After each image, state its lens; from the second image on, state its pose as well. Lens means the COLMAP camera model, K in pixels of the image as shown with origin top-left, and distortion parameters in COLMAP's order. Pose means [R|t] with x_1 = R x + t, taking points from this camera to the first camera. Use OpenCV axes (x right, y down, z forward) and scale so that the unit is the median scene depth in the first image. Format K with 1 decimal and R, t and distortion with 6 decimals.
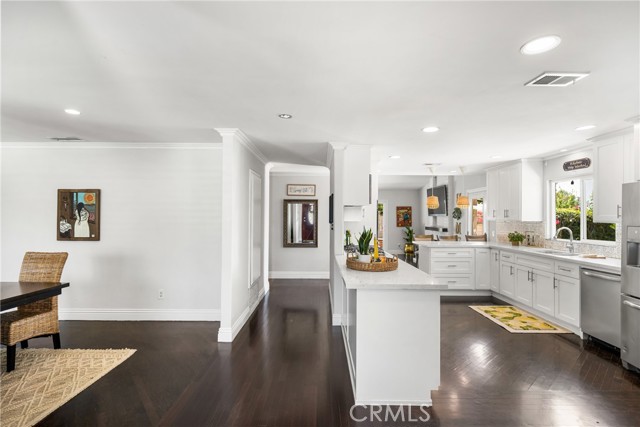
lens RADIAL K [[311.5, 0, 324.8], [0, 311.5, 214.3], [0, 0, 1]] dist [0.011623, -0.000076]
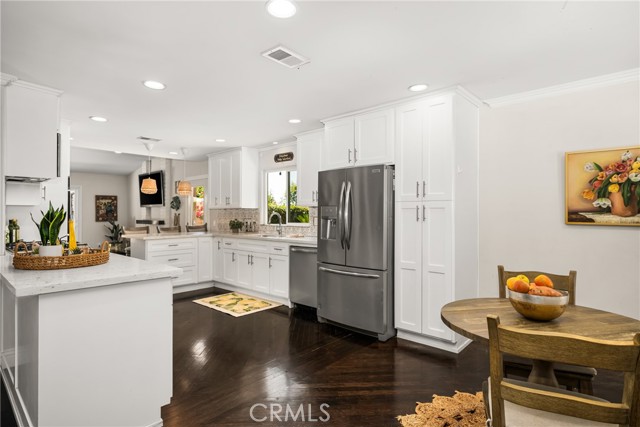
lens RADIAL K [[337.6, 0, 320.1], [0, 337.6, 213.2], [0, 0, 1]] dist [-0.003590, 0.000640]
pose [[0.680940, -0.002256, 0.732336, -0.003692], [-0.001391, 0.999989, 0.004374, 0.039913], [-0.732338, -0.003997, 0.680930, 0.074140]]
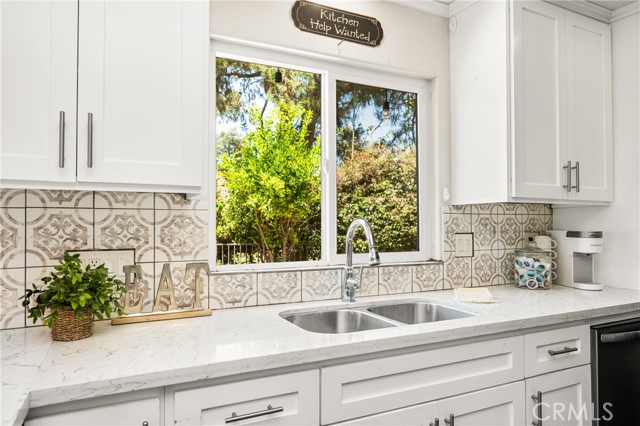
lens RADIAL K [[425.6, 0, 325.3], [0, 425.6, 217.2], [0, 0, 1]] dist [0.000282, 0.000145]
pose [[-0.407289, 0.003527, 0.913293, 0.424319], [-0.007684, 0.999944, -0.007289, 0.043884], [-0.913267, -0.009987, -0.407239, 1.228672]]
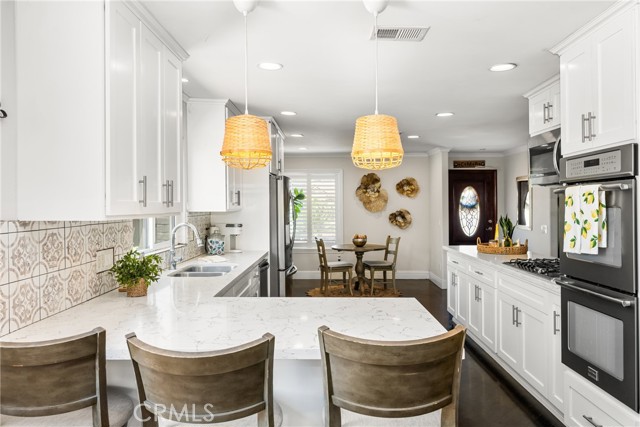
lens RADIAL K [[463.8, 0, 326.7], [0, 463.8, 212.1], [0, 0, 1]] dist [-0.003573, -0.006764]
pose [[-0.999851, -0.004417, 0.016671, 0.523677], [-0.004251, 0.999941, 0.009957, 0.013838], [-0.016714, 0.009885, -0.999811, 1.854709]]
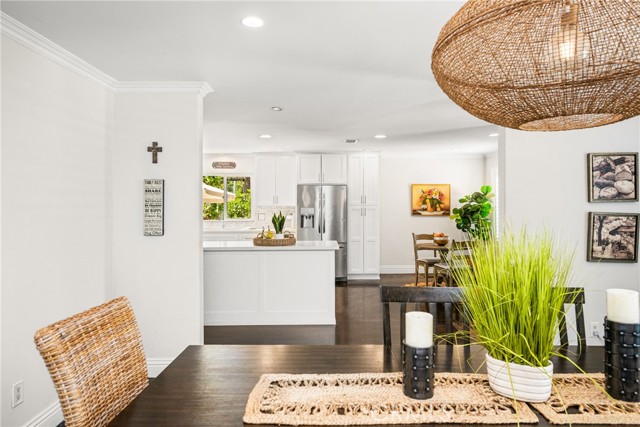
lens RADIAL K [[395.8, 0, 328.3], [0, 395.8, 202.0], [0, 0, 1]] dist [-0.005878, 0.002149]
pose [[0.002931, -0.000861, 0.999995, -0.982521], [-0.003810, 0.999992, 0.000872, 0.001466], [-0.999988, -0.003813, 0.002927, 0.551797]]
